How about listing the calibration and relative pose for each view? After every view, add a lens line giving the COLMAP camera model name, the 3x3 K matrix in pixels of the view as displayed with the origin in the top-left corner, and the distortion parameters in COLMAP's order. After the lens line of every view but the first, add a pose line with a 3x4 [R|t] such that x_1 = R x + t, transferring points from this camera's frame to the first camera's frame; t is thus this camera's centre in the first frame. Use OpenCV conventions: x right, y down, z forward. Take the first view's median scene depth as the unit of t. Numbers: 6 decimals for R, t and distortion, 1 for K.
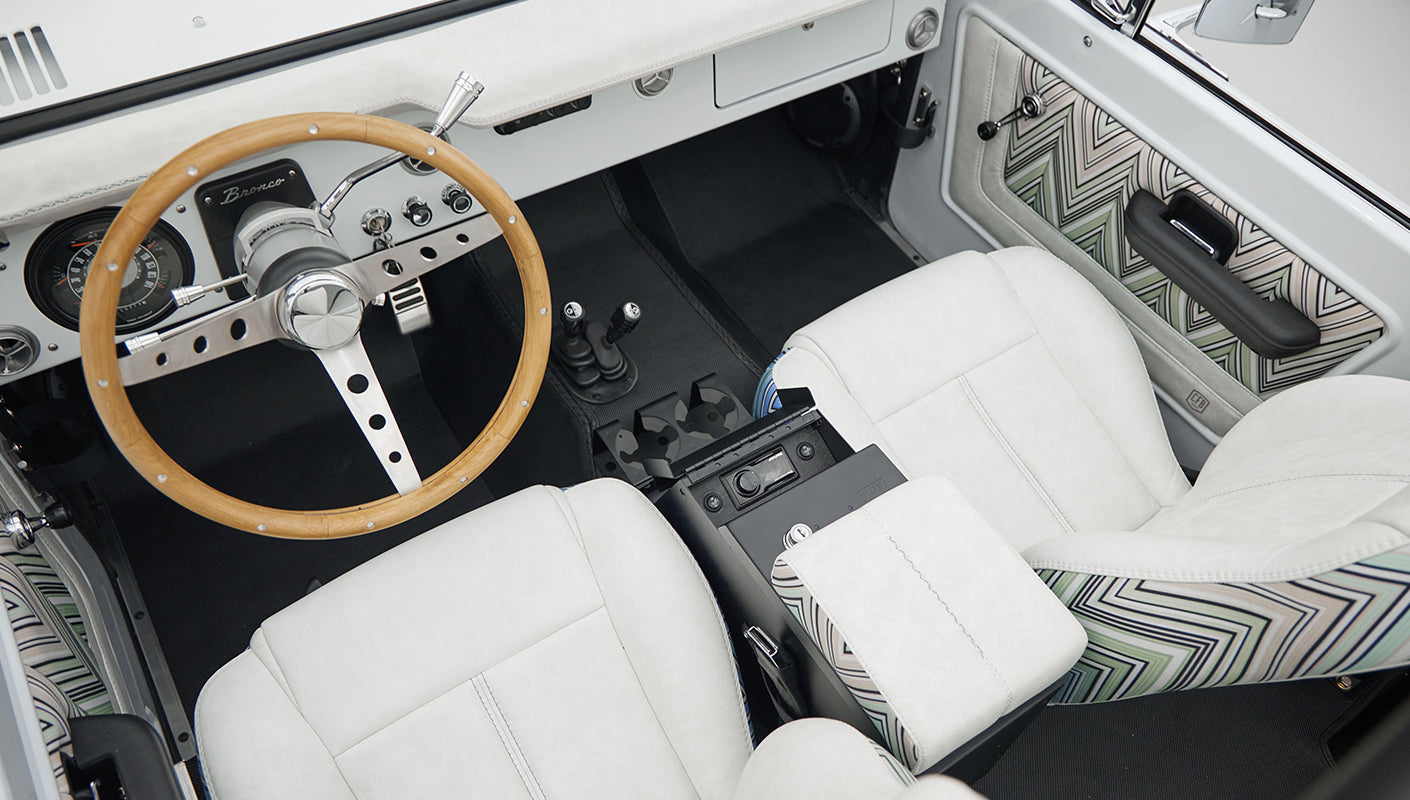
lens RADIAL K [[1012.3, 0, 713.7], [0, 1012.3, 391.8], [0, 0, 1]] dist [0.002929, -0.003156]
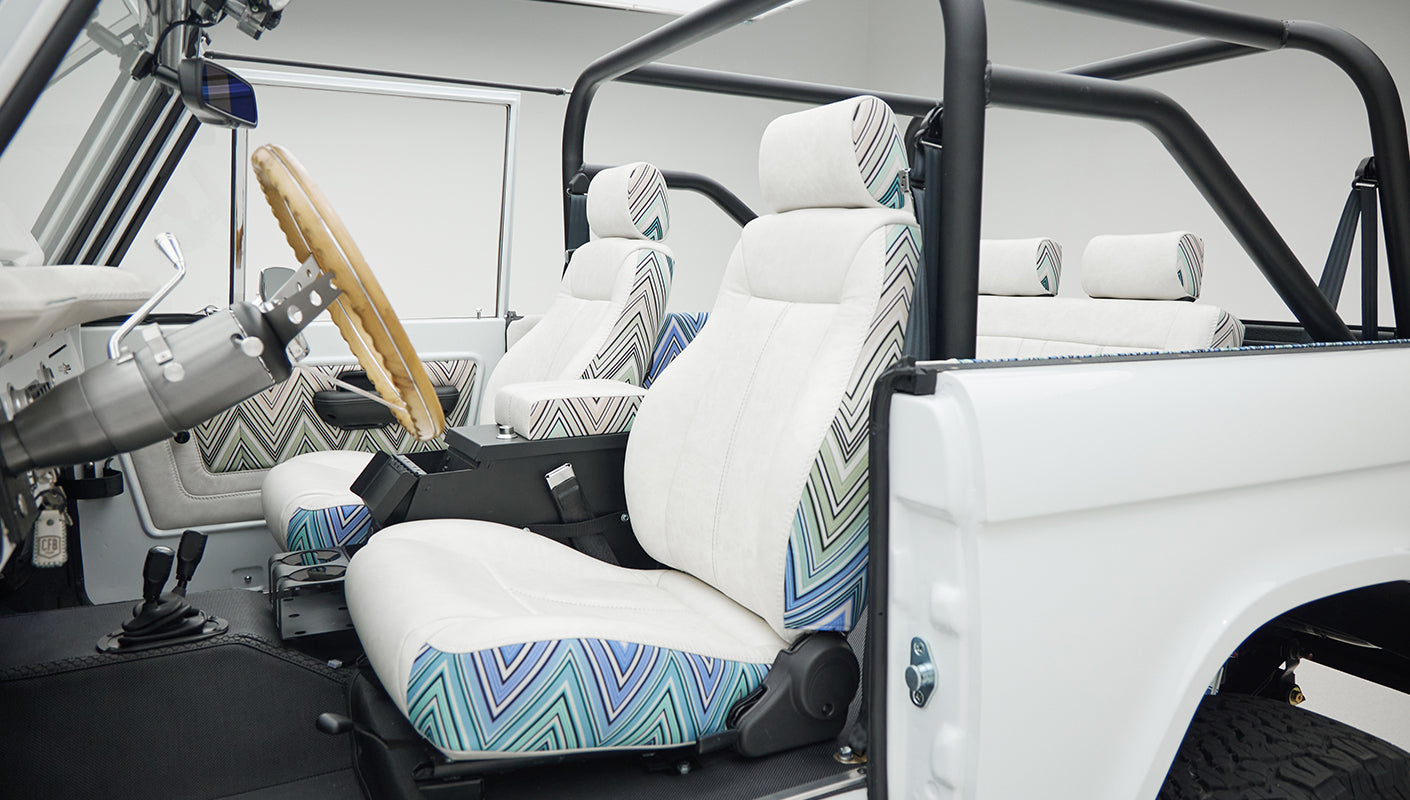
lens RADIAL K [[981.7, 0, 714.6], [0, 981.7, 394.5], [0, 0, 1]] dist [-0.001994, -0.008768]
pose [[0.084732, -0.193339, 0.977466, -1.047856], [0.794145, 0.605589, 0.050942, 0.220902], [-0.601792, 0.771934, 0.204852, 0.343620]]
